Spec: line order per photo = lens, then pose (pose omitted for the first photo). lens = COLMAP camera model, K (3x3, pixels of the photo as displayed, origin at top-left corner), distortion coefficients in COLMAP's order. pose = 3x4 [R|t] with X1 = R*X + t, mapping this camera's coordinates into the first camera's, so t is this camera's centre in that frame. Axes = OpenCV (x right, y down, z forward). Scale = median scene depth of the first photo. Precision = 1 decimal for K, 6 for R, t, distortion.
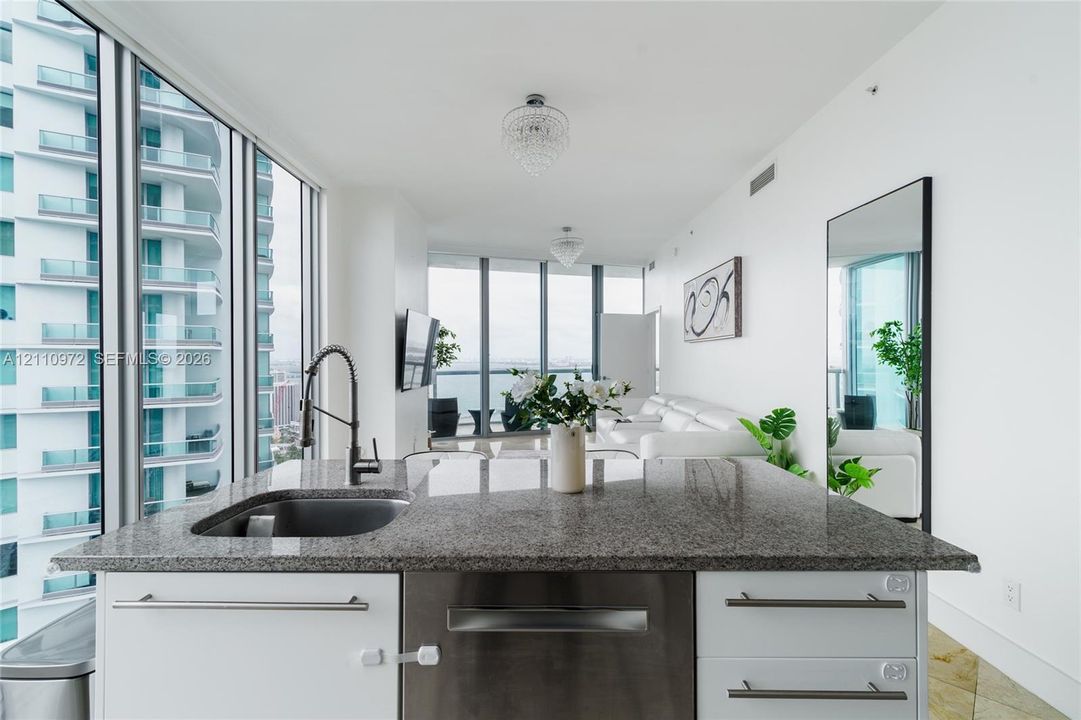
lens RADIAL K [[467.6, 0, 540.0], [0, 467.6, 362.2], [0, 0, 1]] dist [-0.001554, -0.000034]
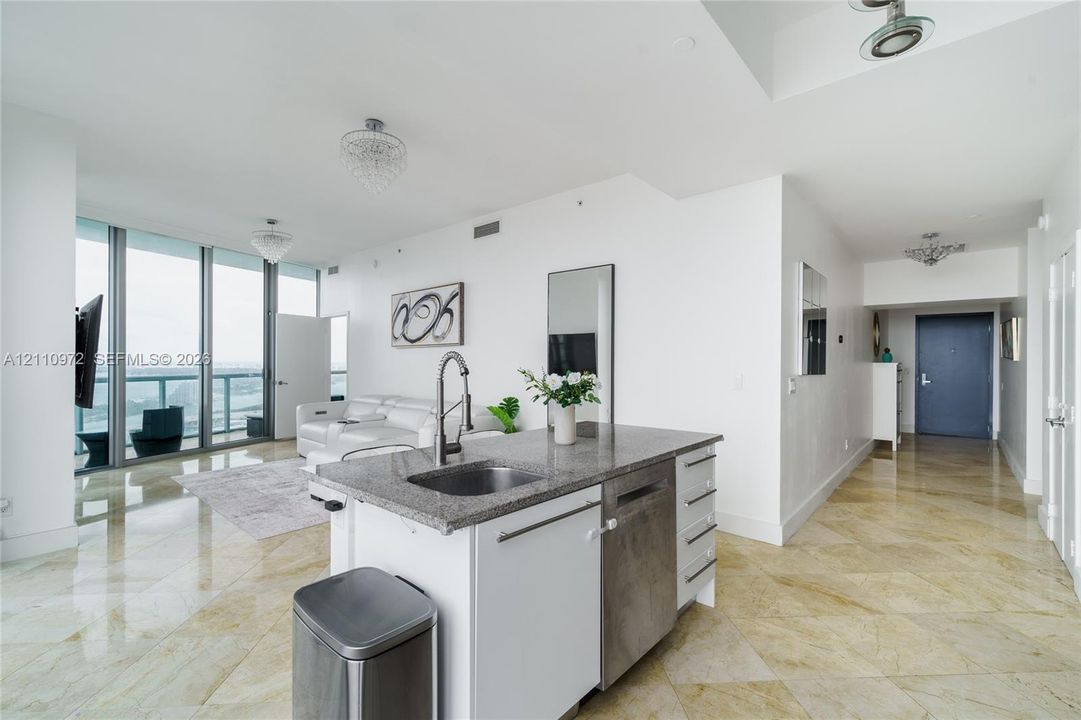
lens RADIAL K [[467.6, 0, 535.8], [0, 467.6, 358.8], [0, 0, 1]] dist [-0.001554, -0.000034]
pose [[0.669849, 0.004445, 0.742484, -0.368042], [0.006151, 0.999915, -0.011536, -0.000610], [-0.742472, 0.012294, 0.669764, -0.003430]]
